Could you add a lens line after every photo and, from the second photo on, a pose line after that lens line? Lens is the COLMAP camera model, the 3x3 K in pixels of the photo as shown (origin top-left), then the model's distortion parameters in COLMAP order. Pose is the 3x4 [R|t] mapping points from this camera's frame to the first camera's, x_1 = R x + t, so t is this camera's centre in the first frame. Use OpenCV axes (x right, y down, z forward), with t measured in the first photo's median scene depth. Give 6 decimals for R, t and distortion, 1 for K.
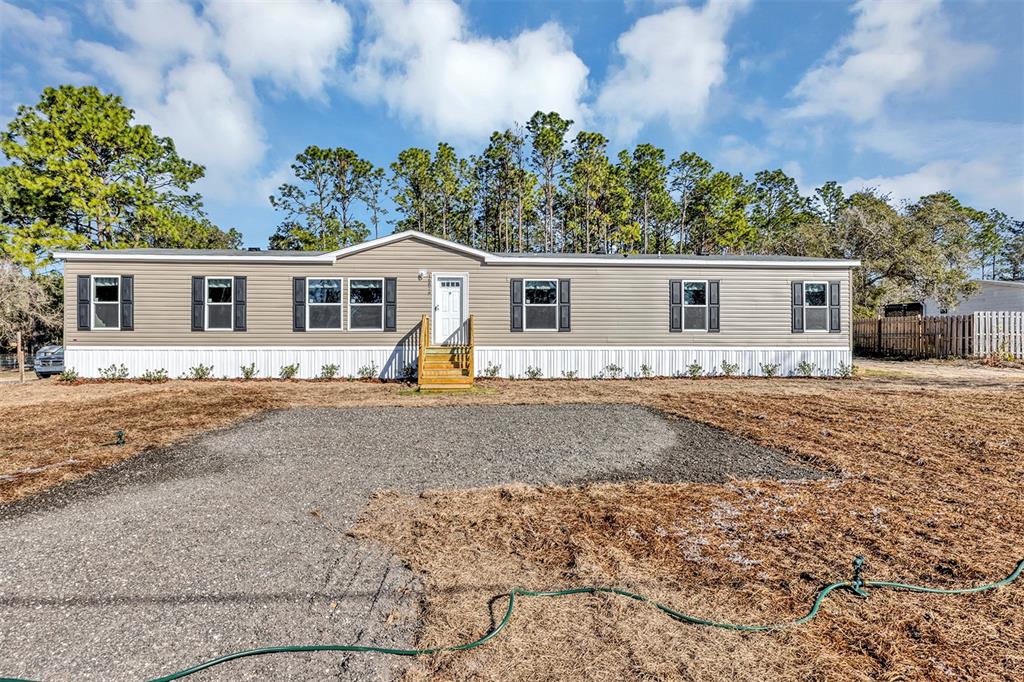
lens RADIAL K [[512.3, 0, 512.0], [0, 512.3, 341.0], [0, 0, 1]] dist [-0.002416, 0.000263]
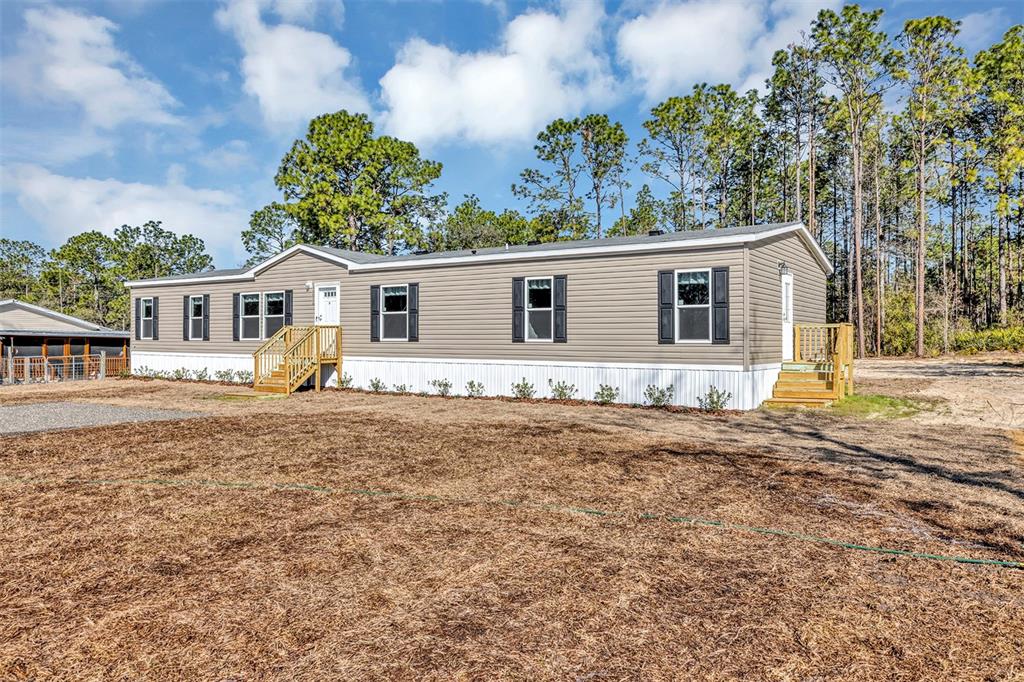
lens RADIAL K [[749.9, 0, 512.0], [0, 749.9, 341.0], [0, 0, 1]] dist [-0.059293, 0.002475]
pose [[0.785451, 0.002566, -0.618919, 1.035556], [-0.016410, 0.999726, -0.016680, -0.000609], [0.618707, 0.023258, 0.785278, 0.075576]]
